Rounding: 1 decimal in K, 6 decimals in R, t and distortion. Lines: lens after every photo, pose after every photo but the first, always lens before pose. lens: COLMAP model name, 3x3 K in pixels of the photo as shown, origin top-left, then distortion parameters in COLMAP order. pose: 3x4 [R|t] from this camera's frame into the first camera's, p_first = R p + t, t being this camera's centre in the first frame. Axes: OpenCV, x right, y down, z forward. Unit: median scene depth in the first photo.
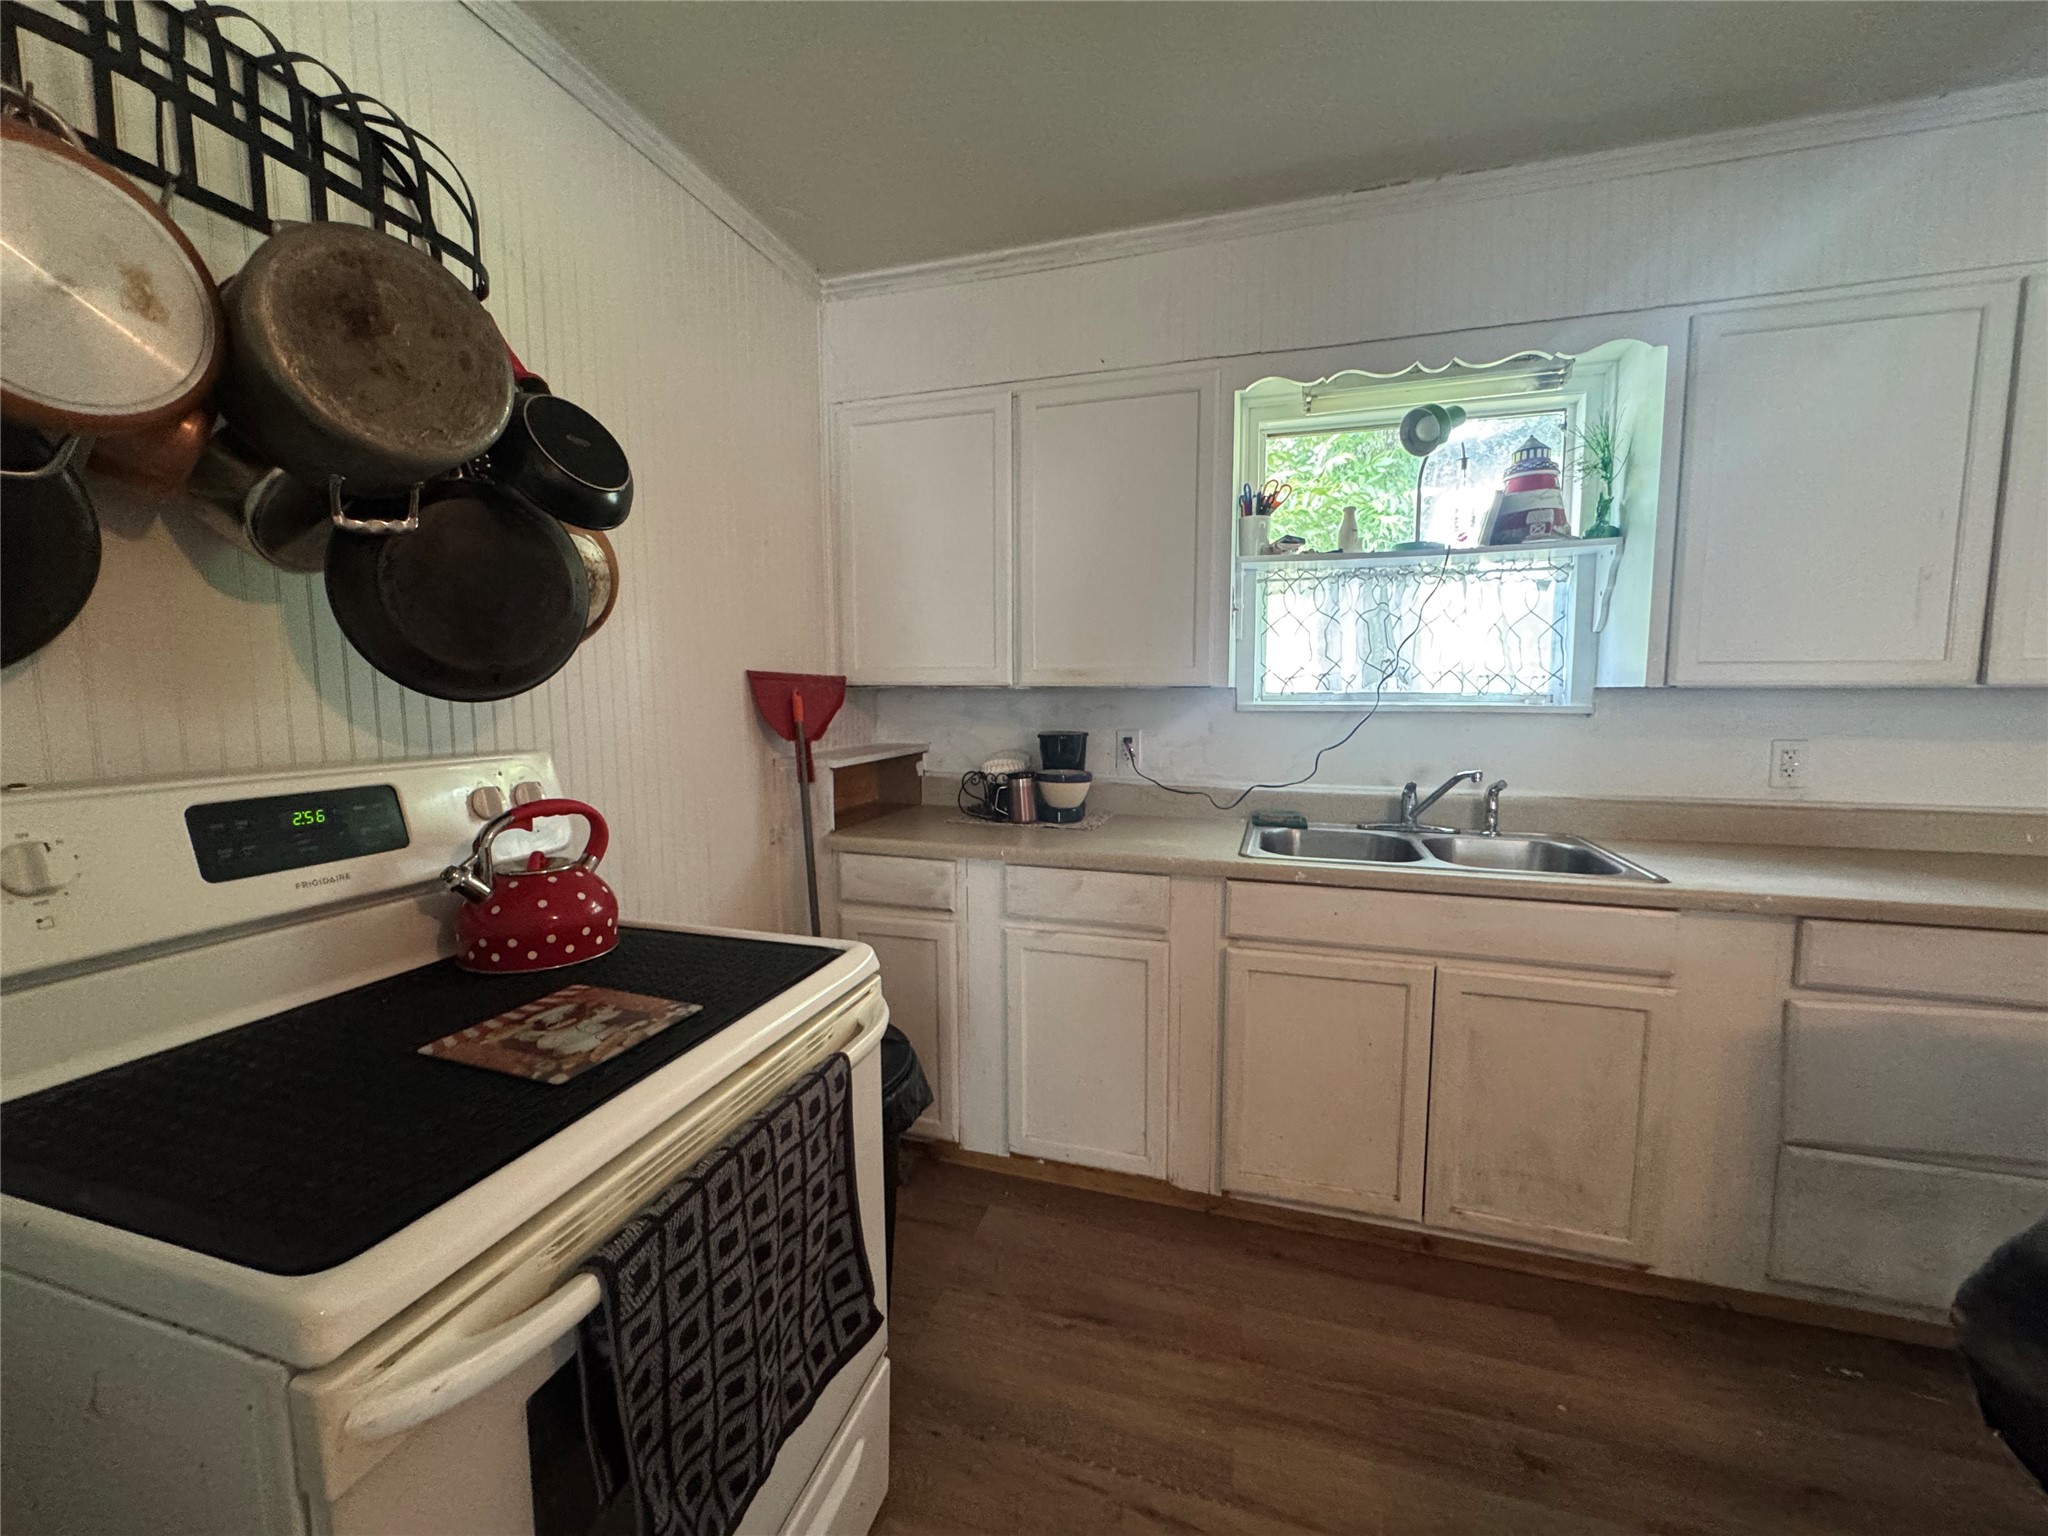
lens RADIAL K [[814.0, 0, 1020.0], [0, 814.0, 768.0], [0, 0, 1]] dist [-0.004977, 0.000529]
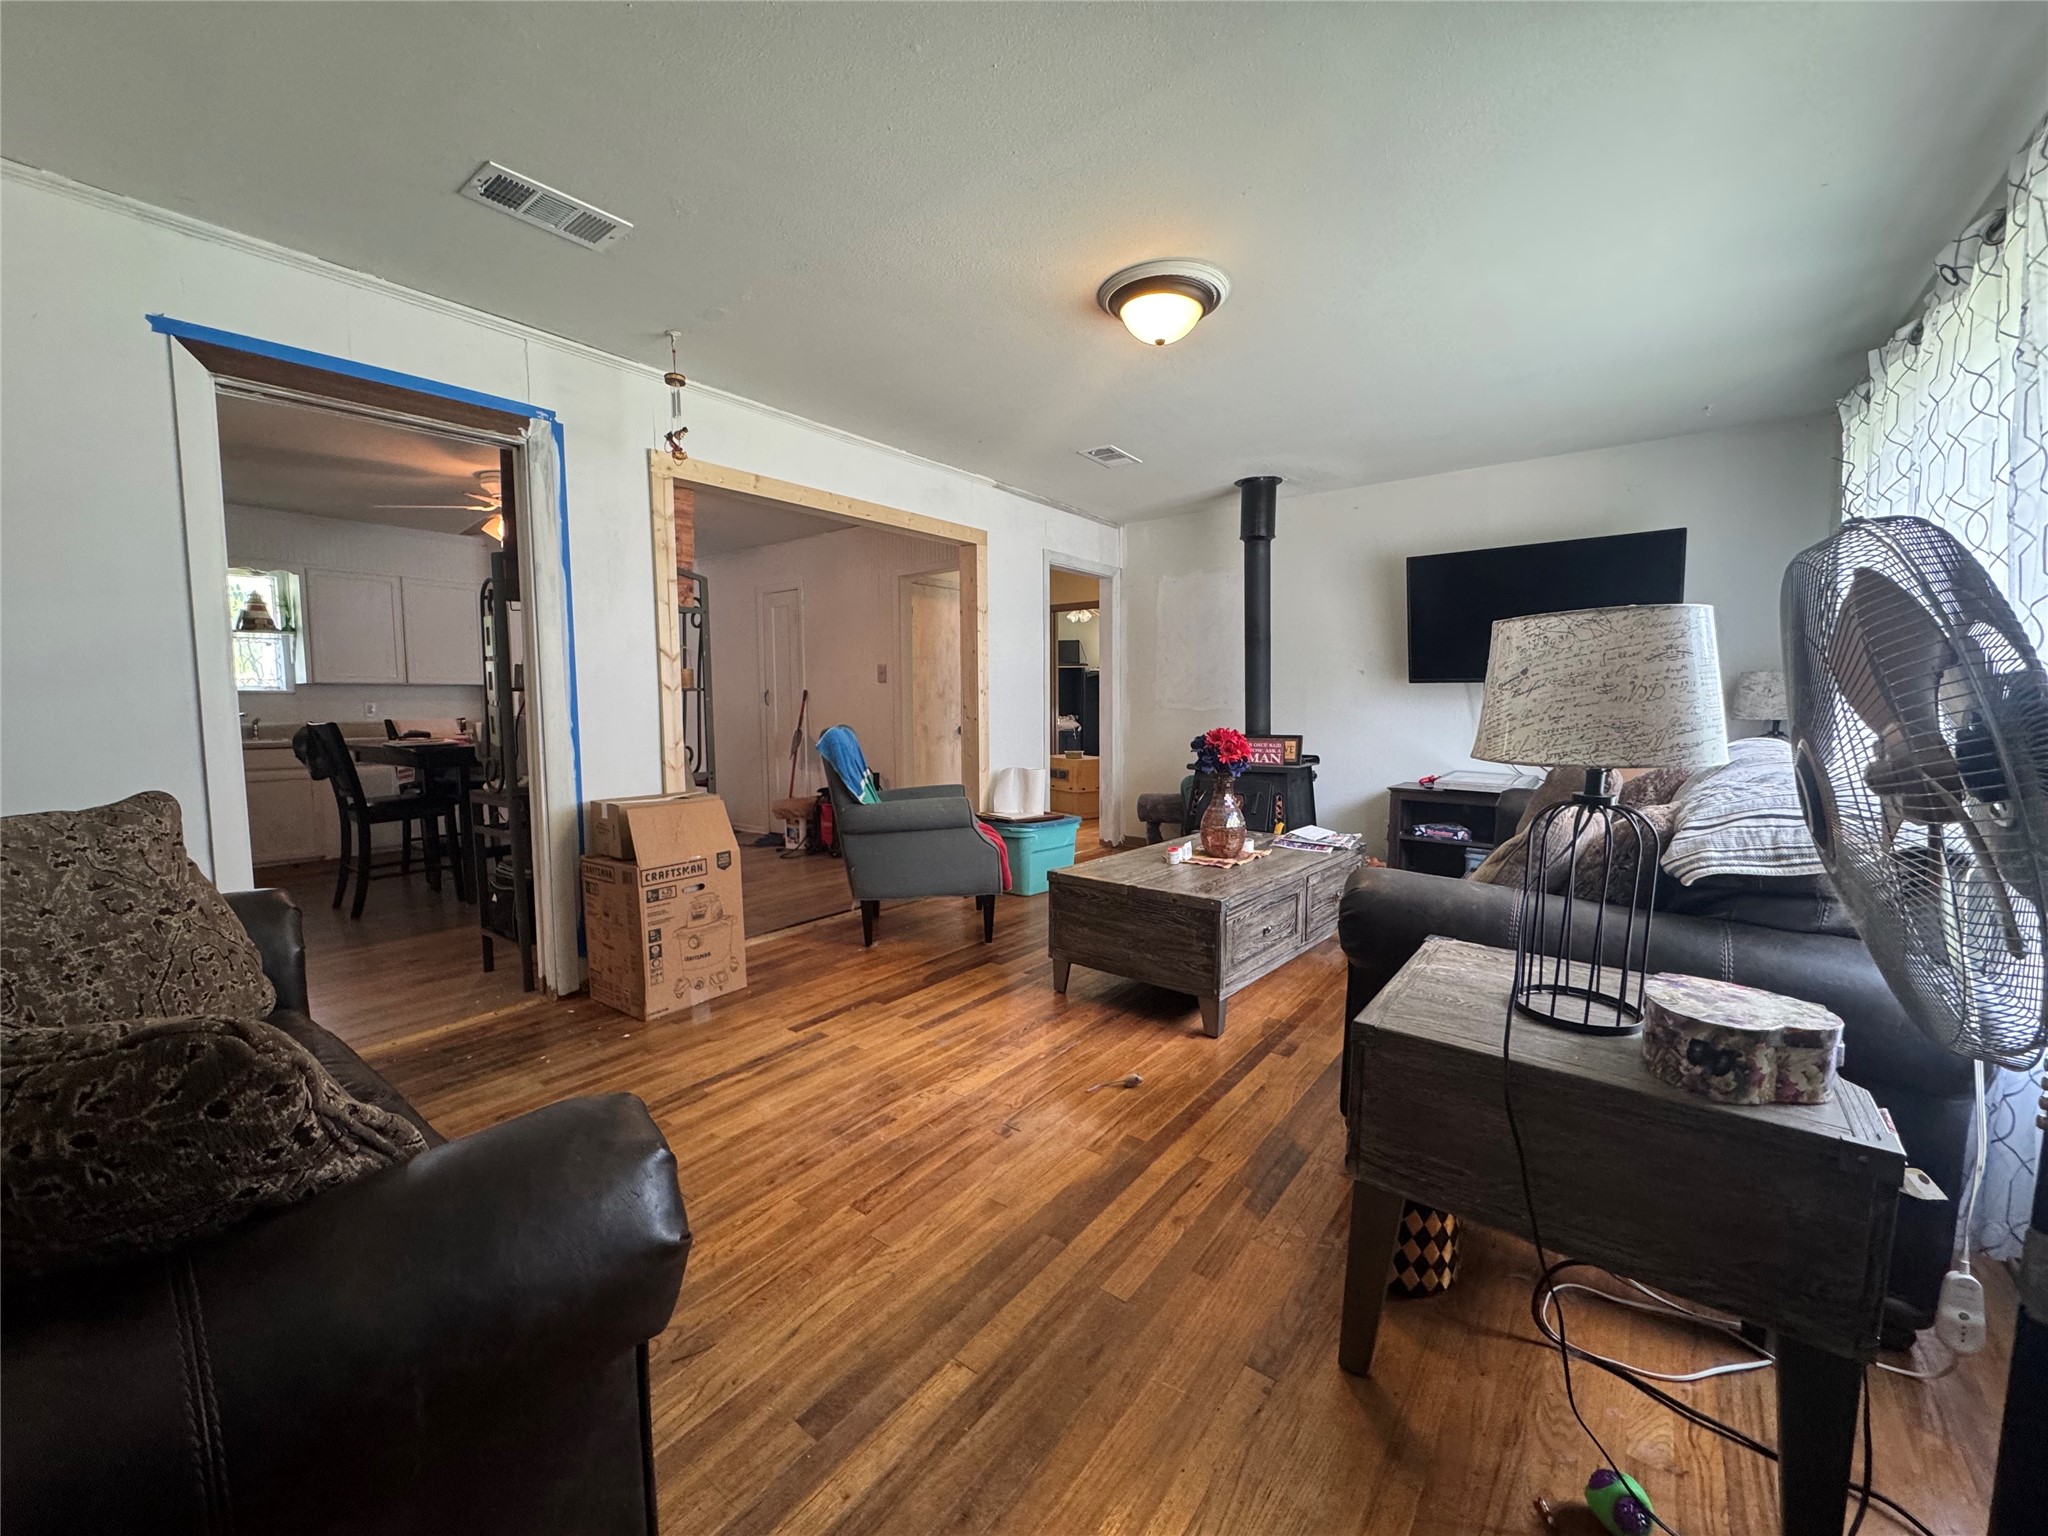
lens RADIAL K [[814.0, 0, 1034.6], [0, 814.0, 761.8], [0, 0, 1]] dist [-0.004977, 0.000529]
pose [[0.333361, -0.068657, 0.940296, -1.099675], [0.089554, 0.995141, 0.040912, 0.286680], [-0.938536, 0.070568, 0.337890, -2.347808]]
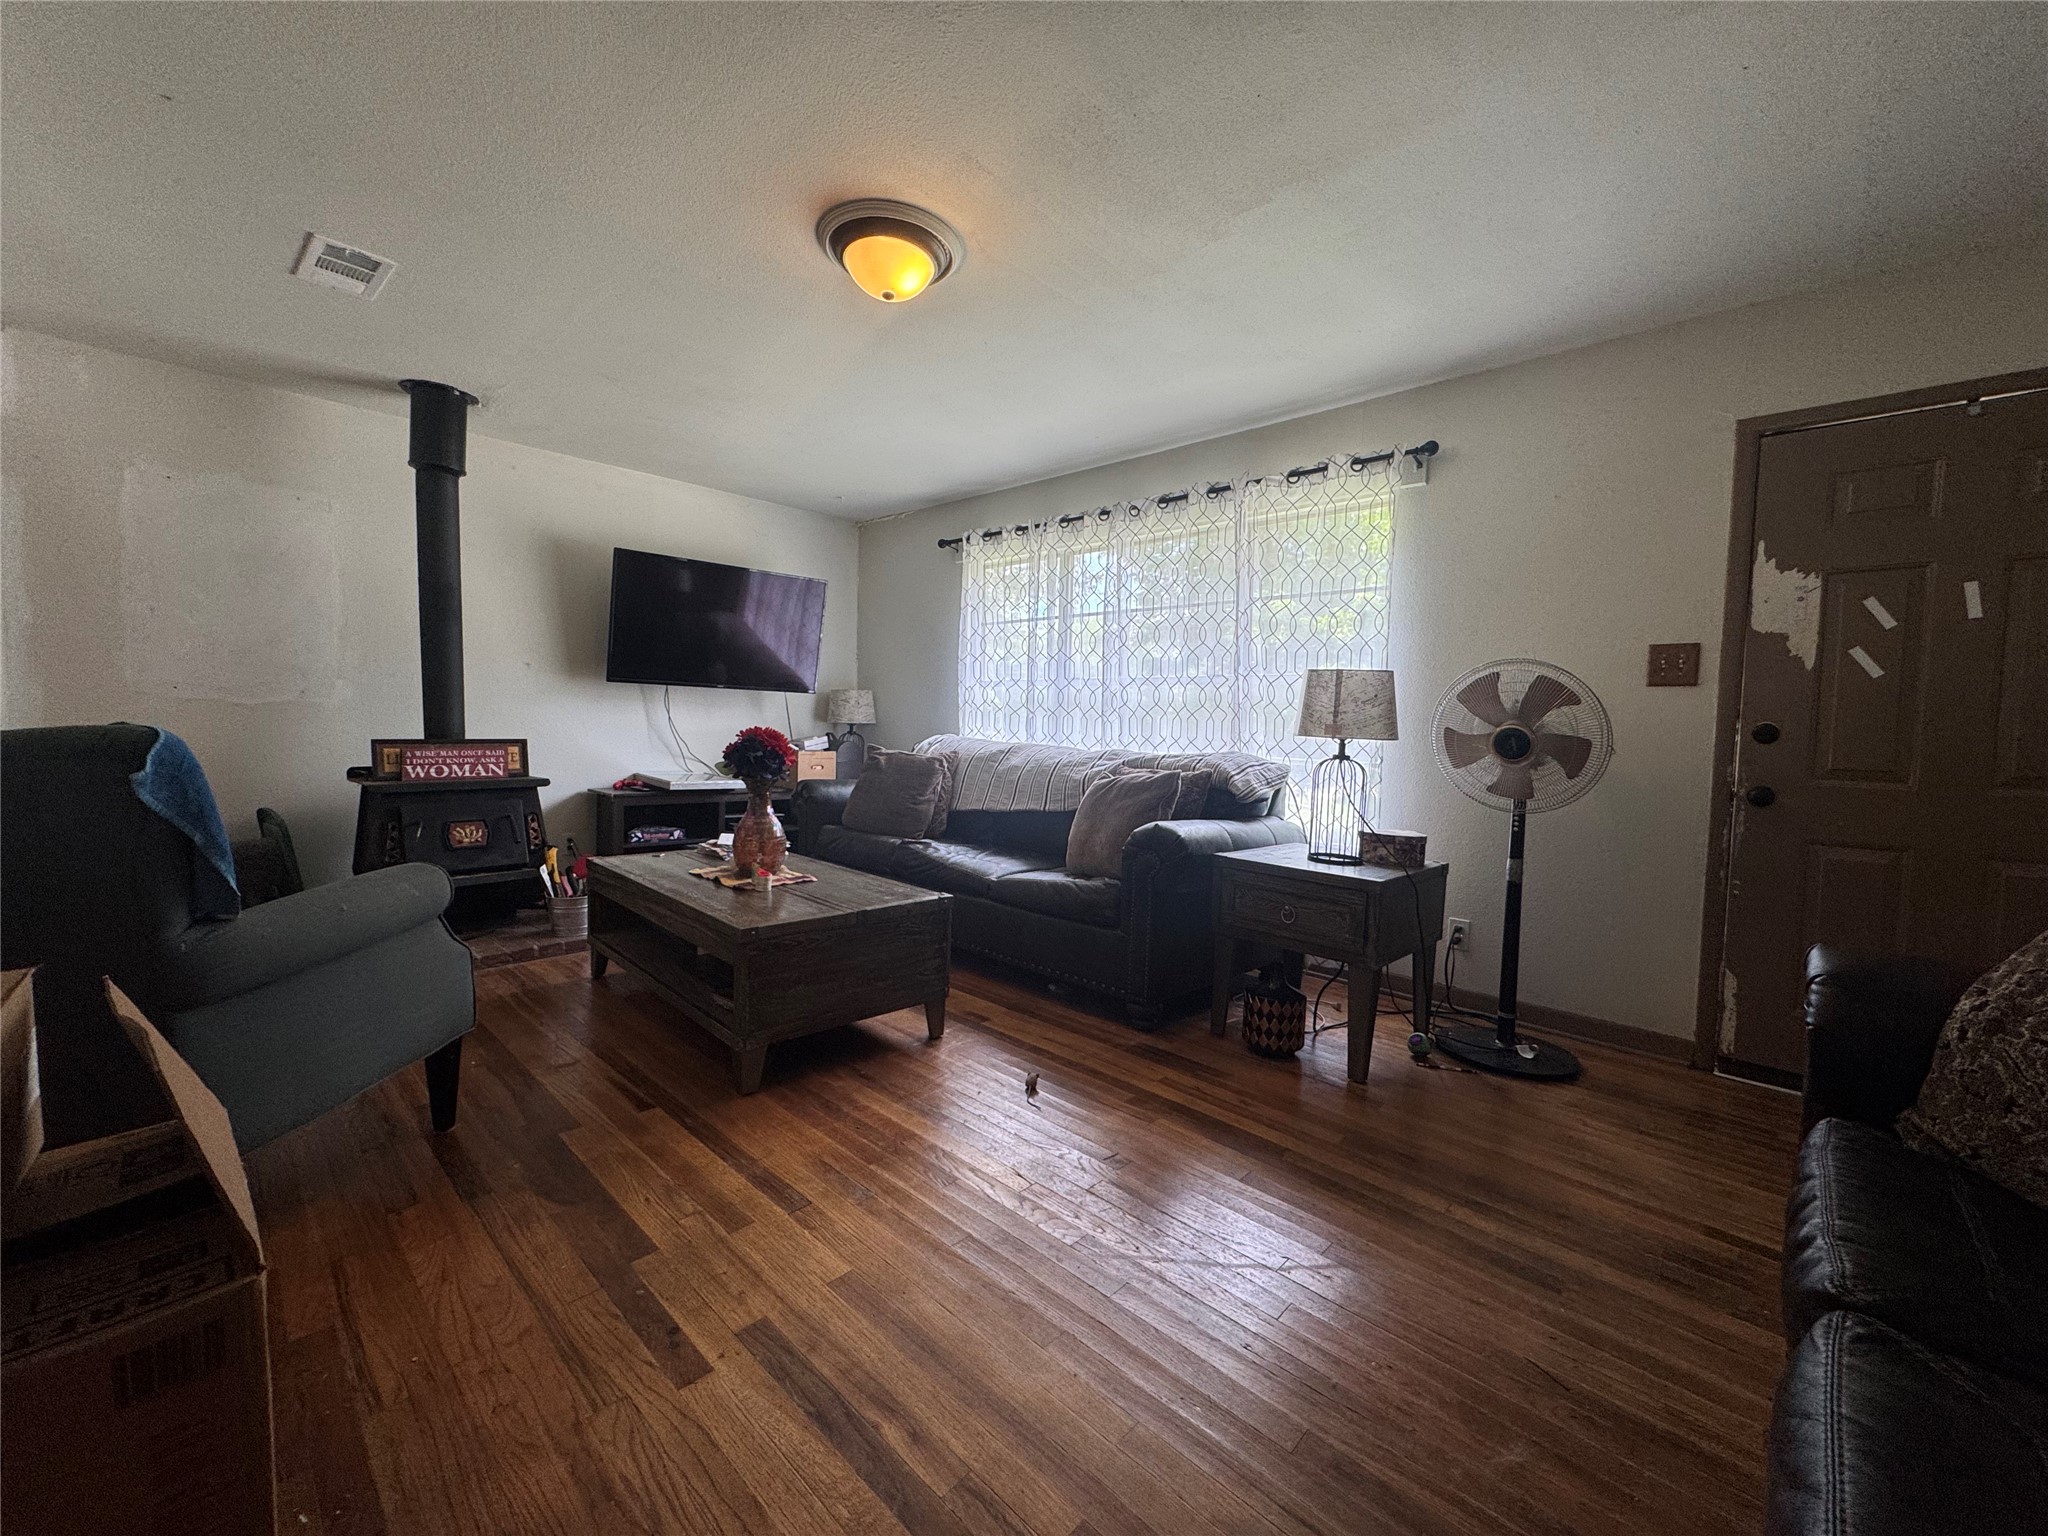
lens RADIAL K [[814.0, 0, 1017.8], [0, 814.0, 765.9], [0, 0, 1]] dist [-0.004977, 0.000529]
pose [[-0.895863, -0.042013, 0.442341, -0.464528], [0.018546, 0.991117, 0.131695, 0.210219], [-0.443944, 0.126184, -0.887125, -1.095987]]
